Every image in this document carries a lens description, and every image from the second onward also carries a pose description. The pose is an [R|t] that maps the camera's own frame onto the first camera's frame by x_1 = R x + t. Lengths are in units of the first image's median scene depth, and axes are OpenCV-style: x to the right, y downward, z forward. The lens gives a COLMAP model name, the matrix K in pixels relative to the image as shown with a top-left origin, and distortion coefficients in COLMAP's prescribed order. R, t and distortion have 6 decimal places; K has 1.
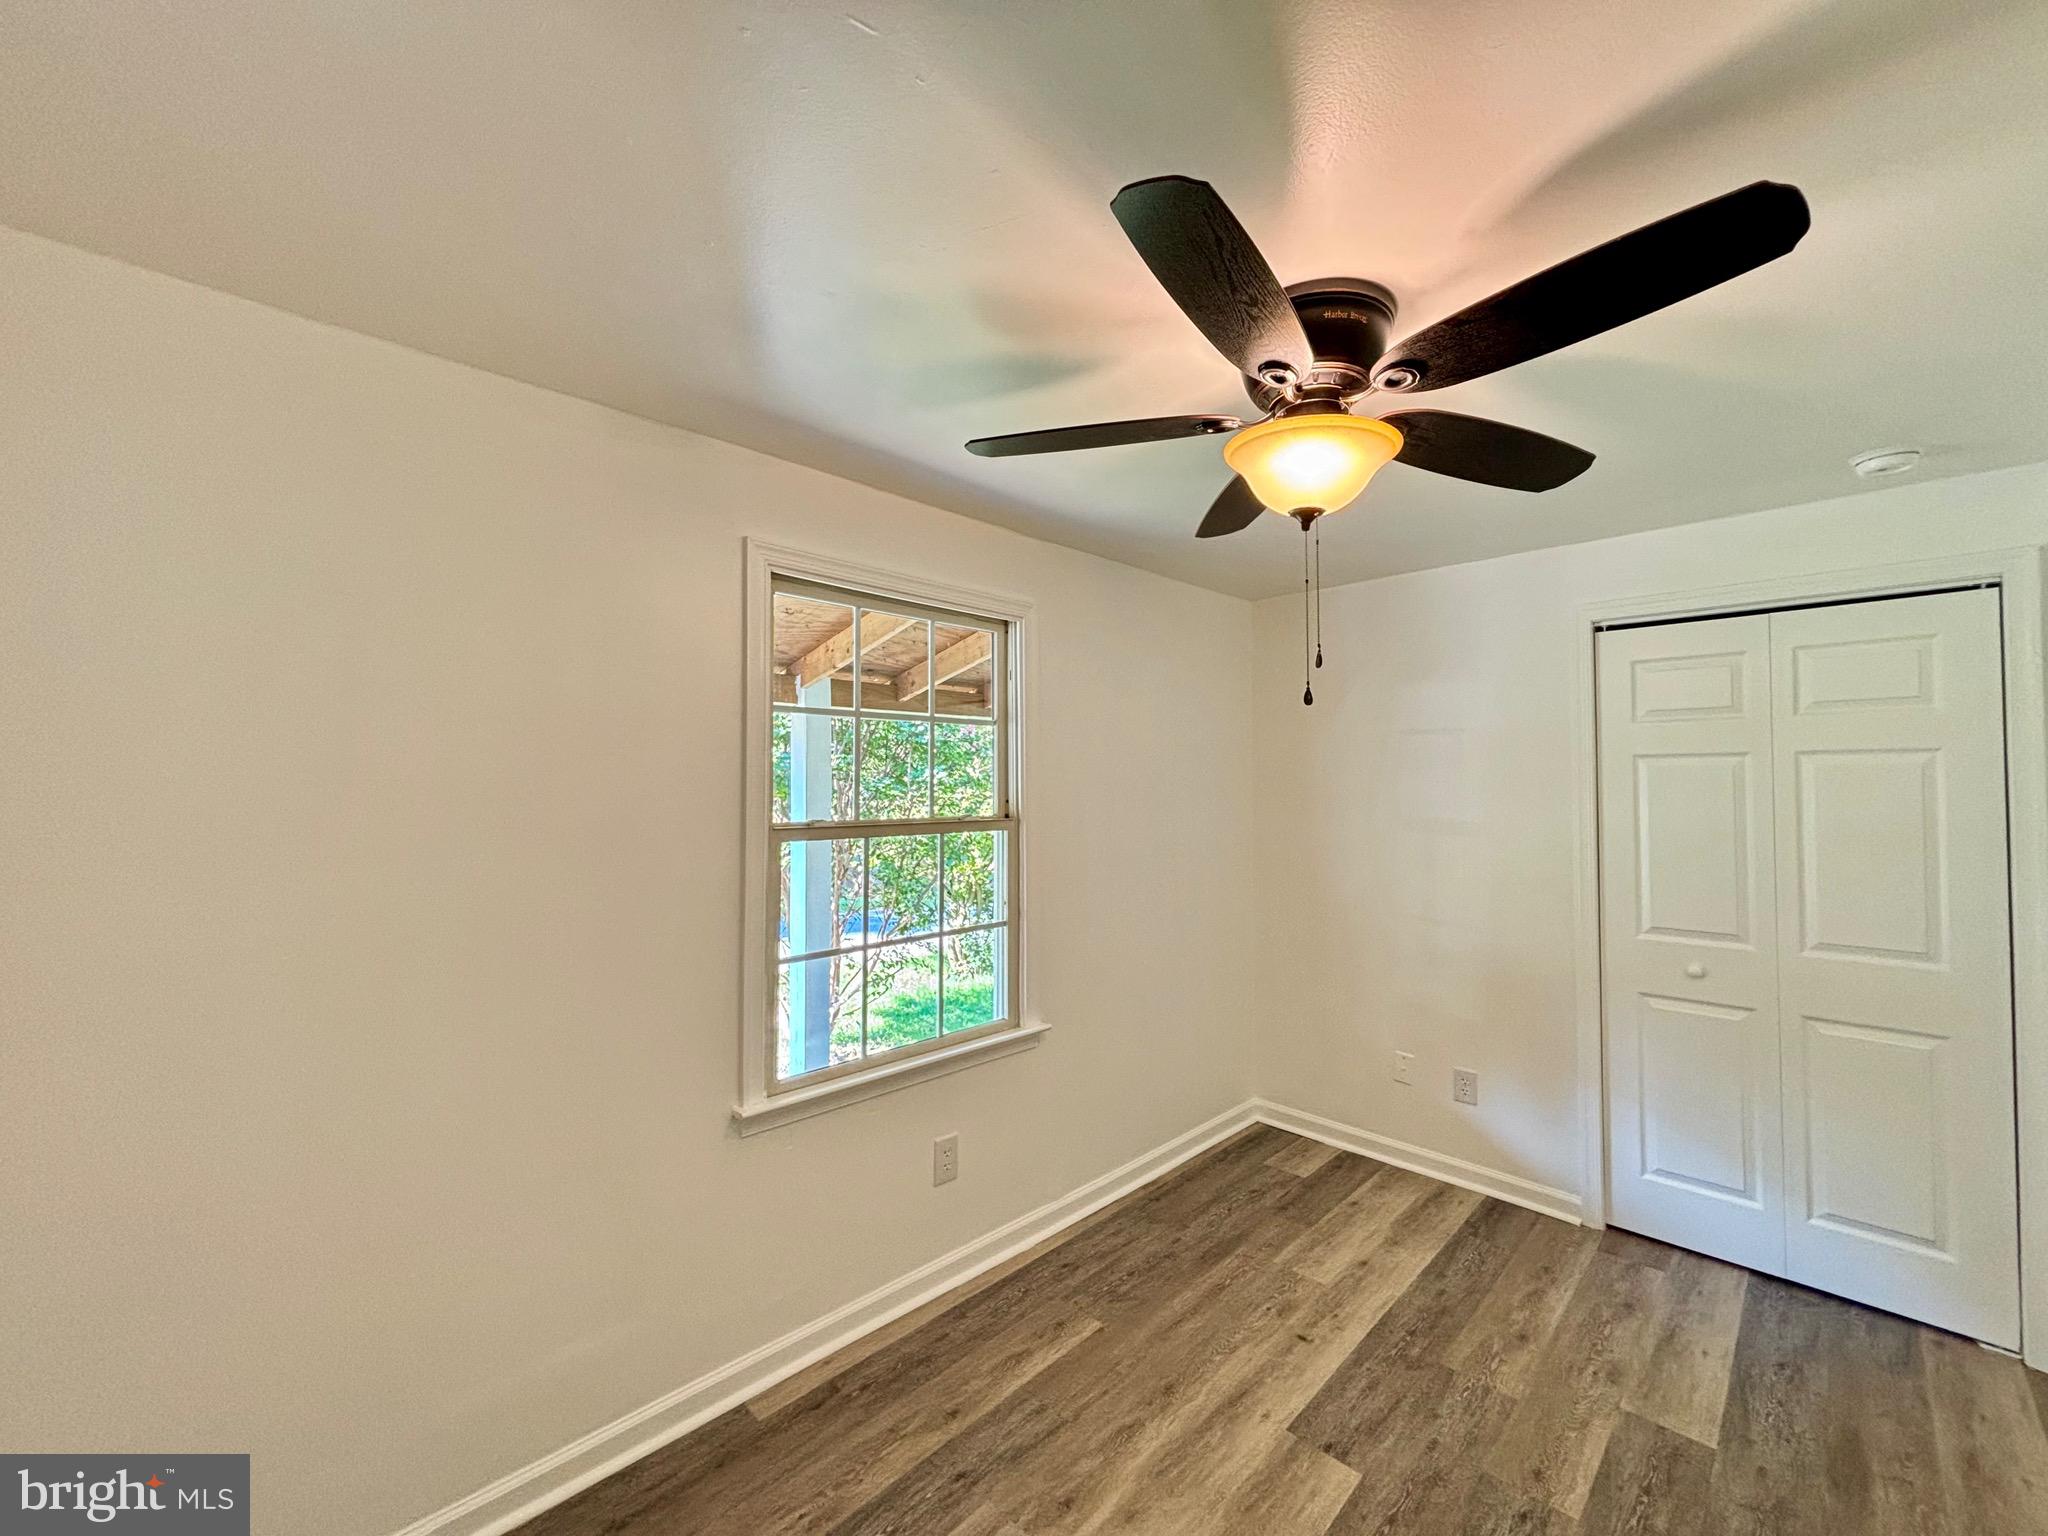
lens RADIAL K [[829.6, 0, 1012.3], [0, 829.6, 767.5], [0, 0, 1]] dist [-0.004394, 0.002973]
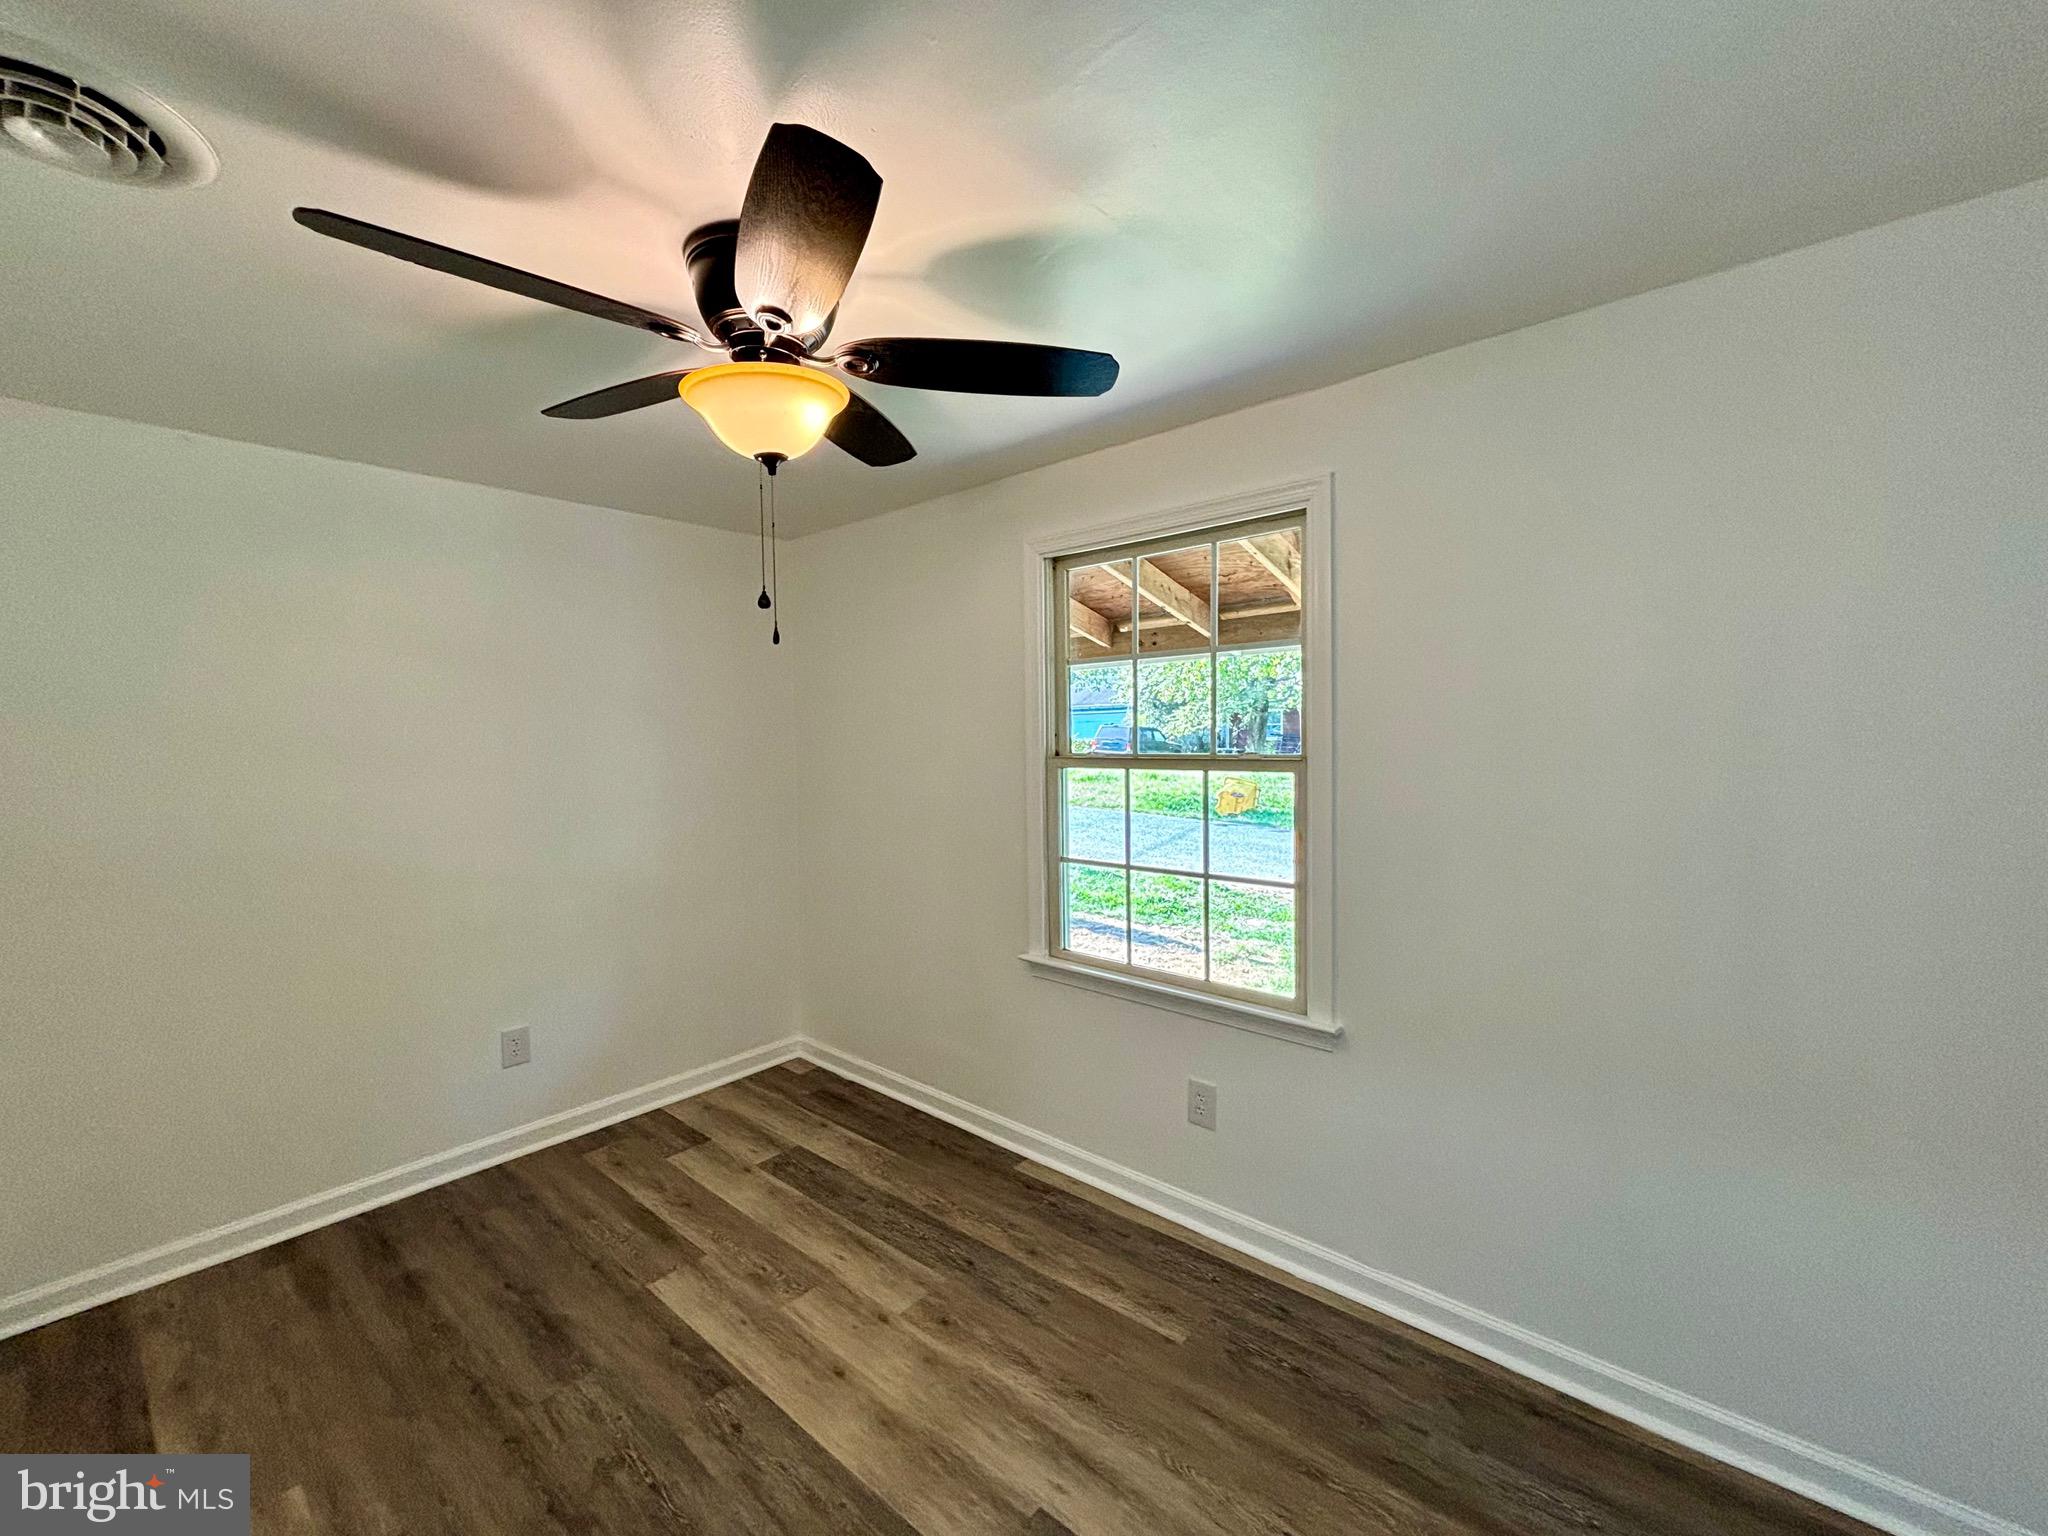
lens RADIAL K [[829.6, 0, 1014.2], [0, 829.6, 781.9], [0, 0, 1]] dist [-0.004394, 0.002973]
pose [[0.068650, 0.059432, -0.995869, 0.973339], [0.045975, 0.996975, 0.062668, 0.029647], [0.996581, -0.050087, 0.065710, 0.845716]]
